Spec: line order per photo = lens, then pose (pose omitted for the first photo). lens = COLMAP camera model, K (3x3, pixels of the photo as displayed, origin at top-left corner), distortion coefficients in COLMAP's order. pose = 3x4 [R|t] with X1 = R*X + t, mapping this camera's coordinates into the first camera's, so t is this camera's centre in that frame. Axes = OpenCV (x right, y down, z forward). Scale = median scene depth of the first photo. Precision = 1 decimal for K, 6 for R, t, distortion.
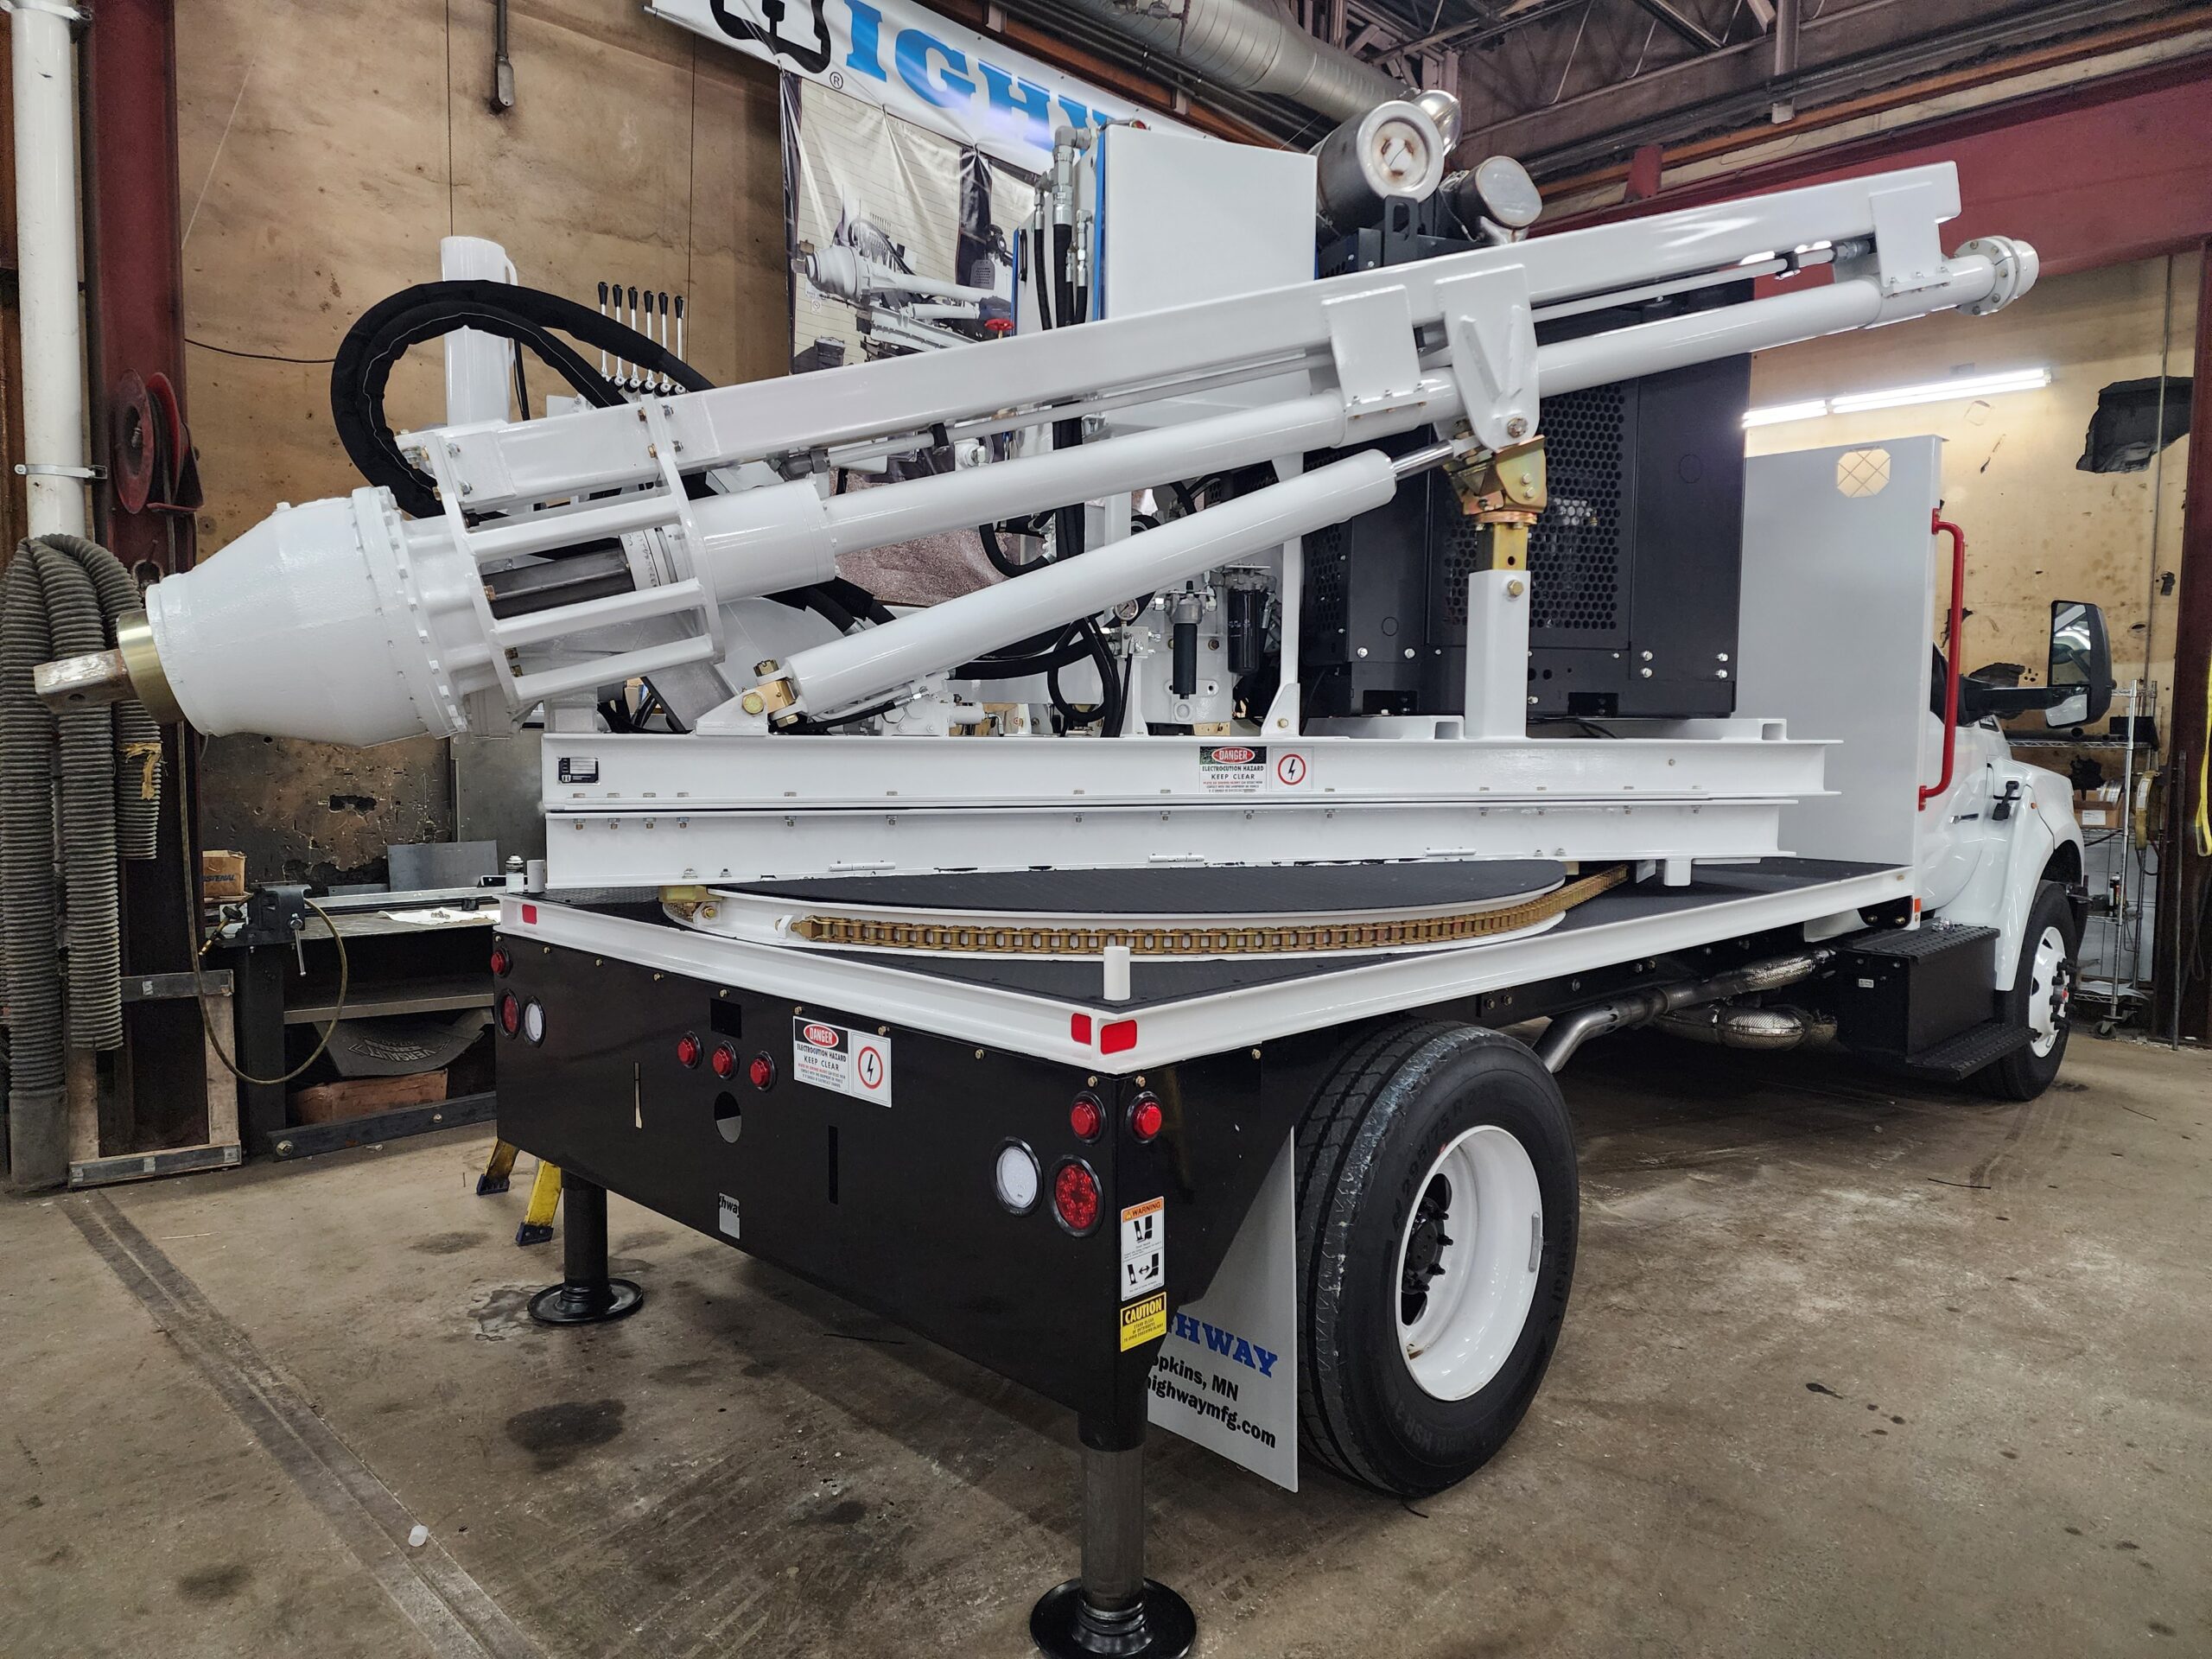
lens RADIAL K [[1498.7, 0, 1089.8], [0, 1498.7, 846.4], [0, 0, 1]] dist [0.078352, -0.067892]
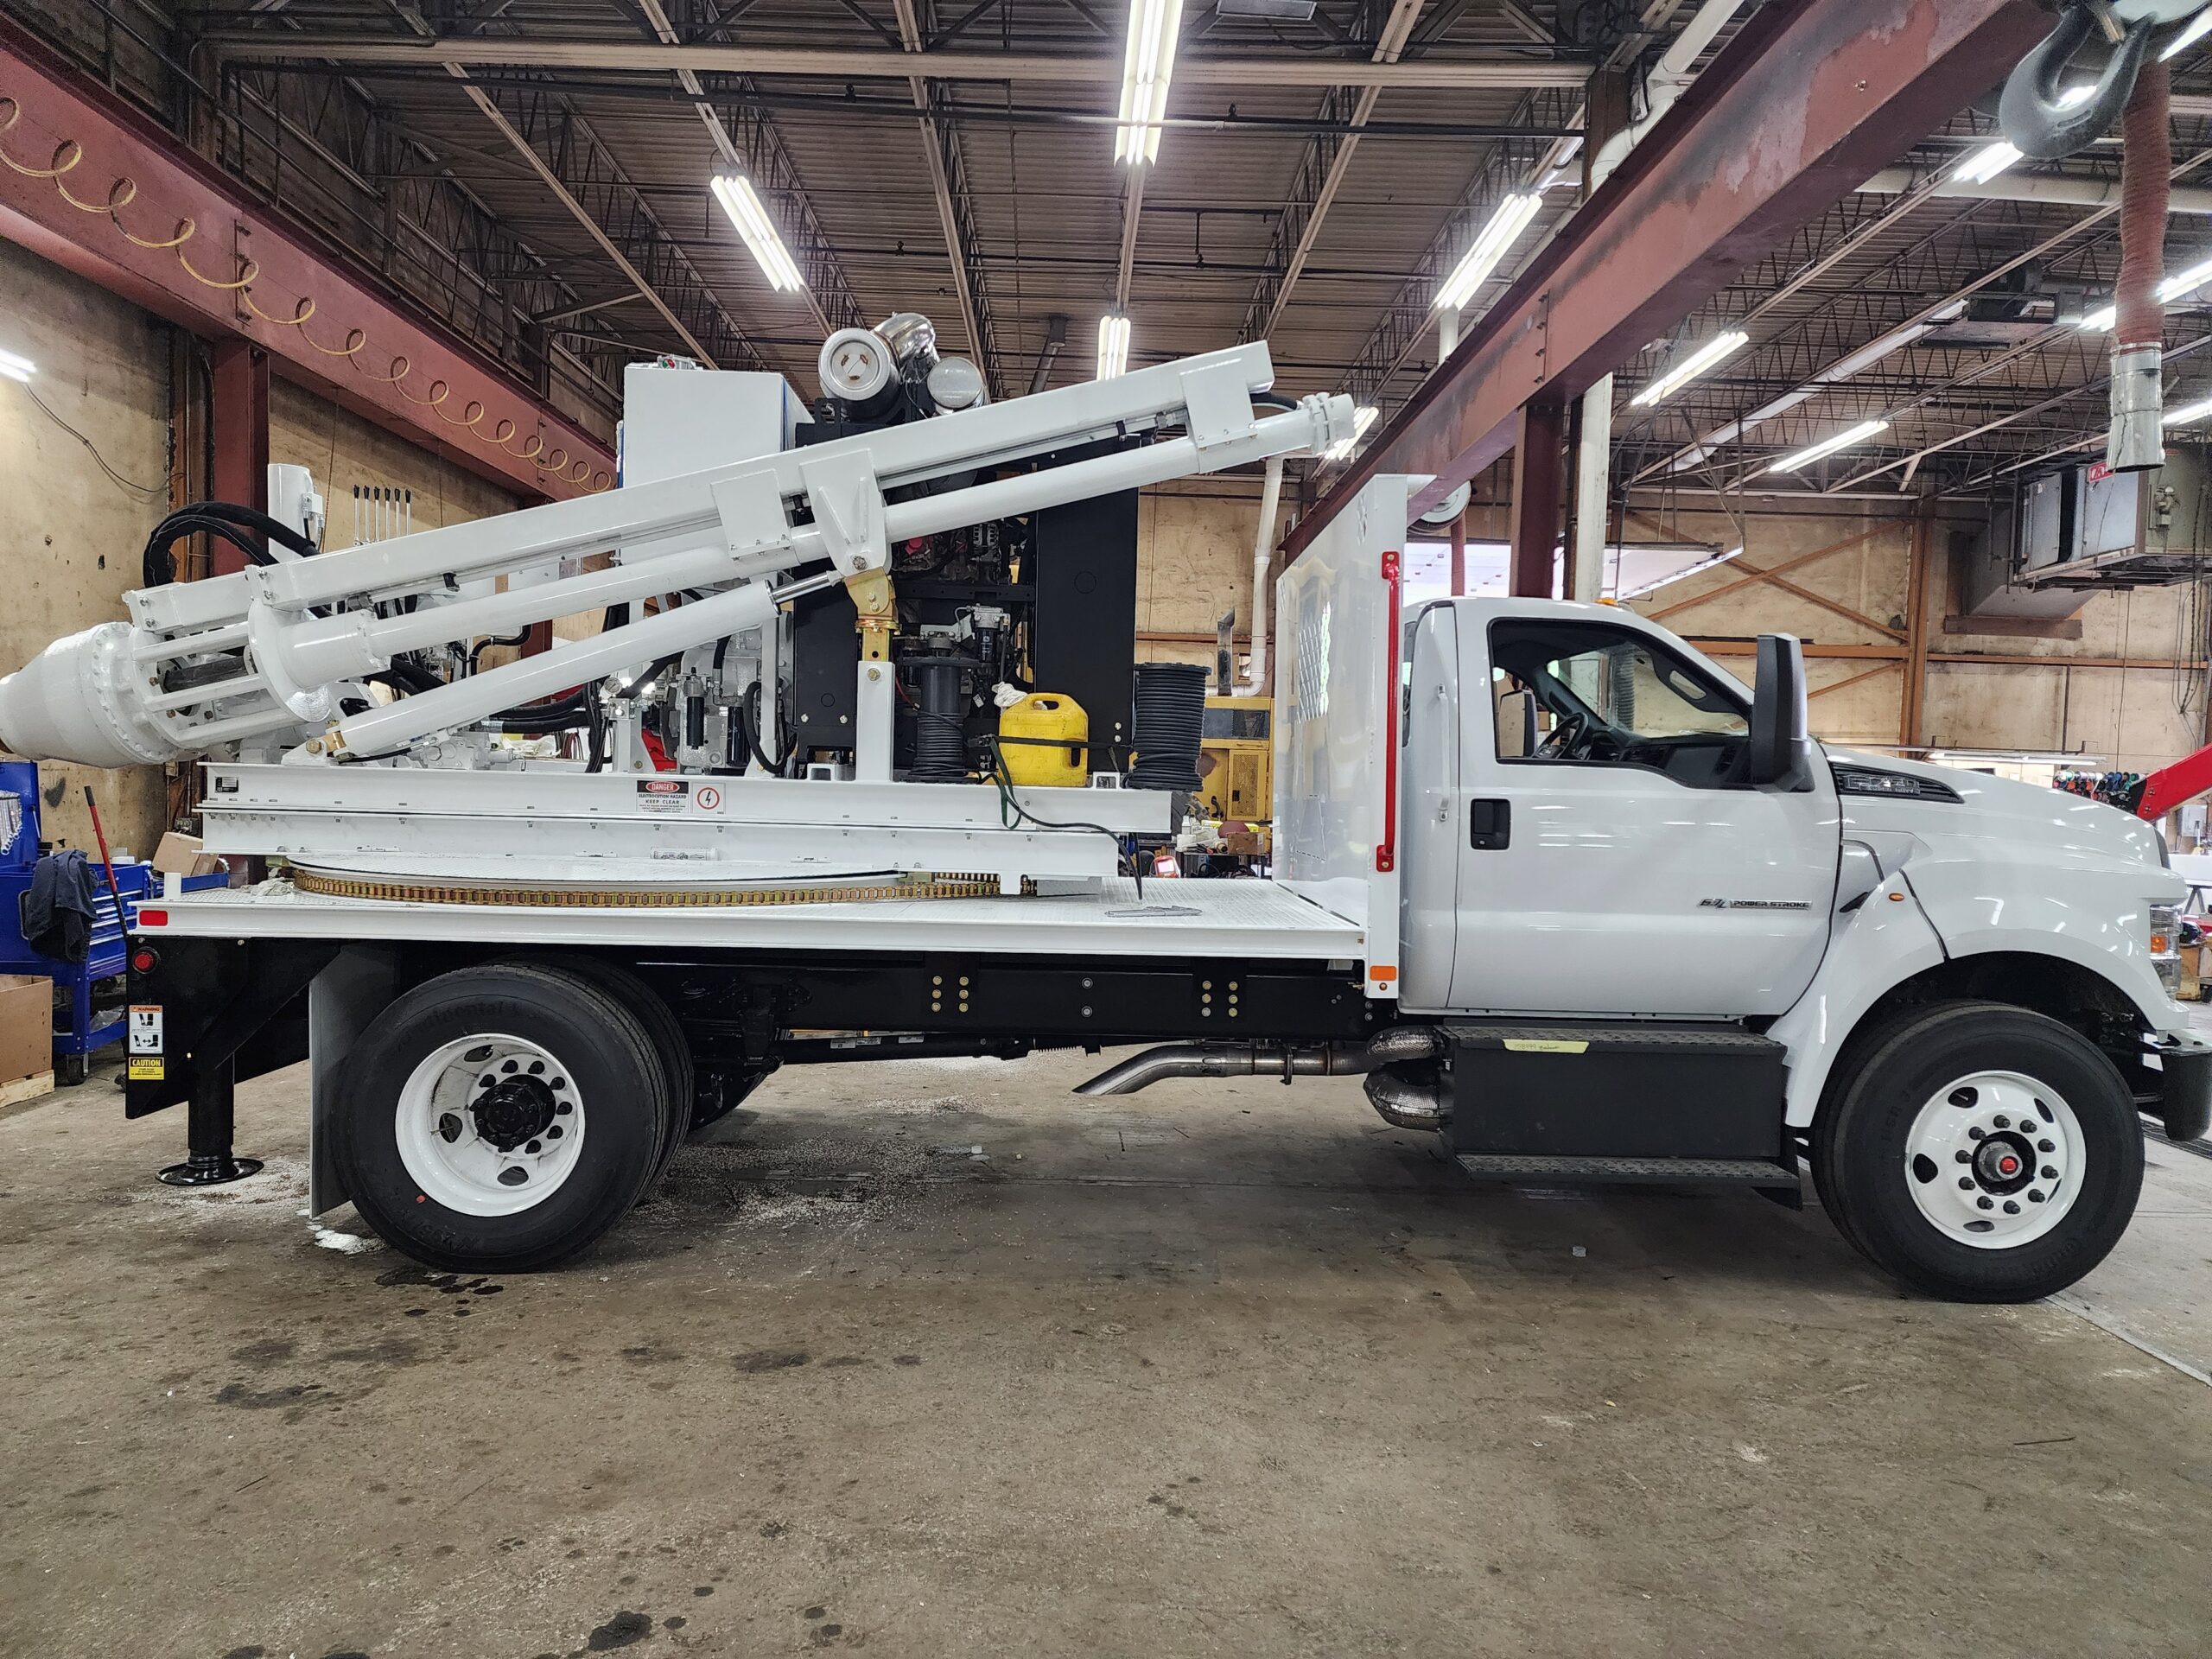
lens RADIAL K [[1498.7, 0, 1089.8], [0, 1498.7, 846.4], [0, 0, 1]] dist [0.078352, -0.067892]
pose [[0.949784, 0.035901, -0.310841, 0.910751], [-0.045436, 0.998691, -0.023485, 0.012148], [0.309591, 0.036429, 0.950172, -0.261310]]
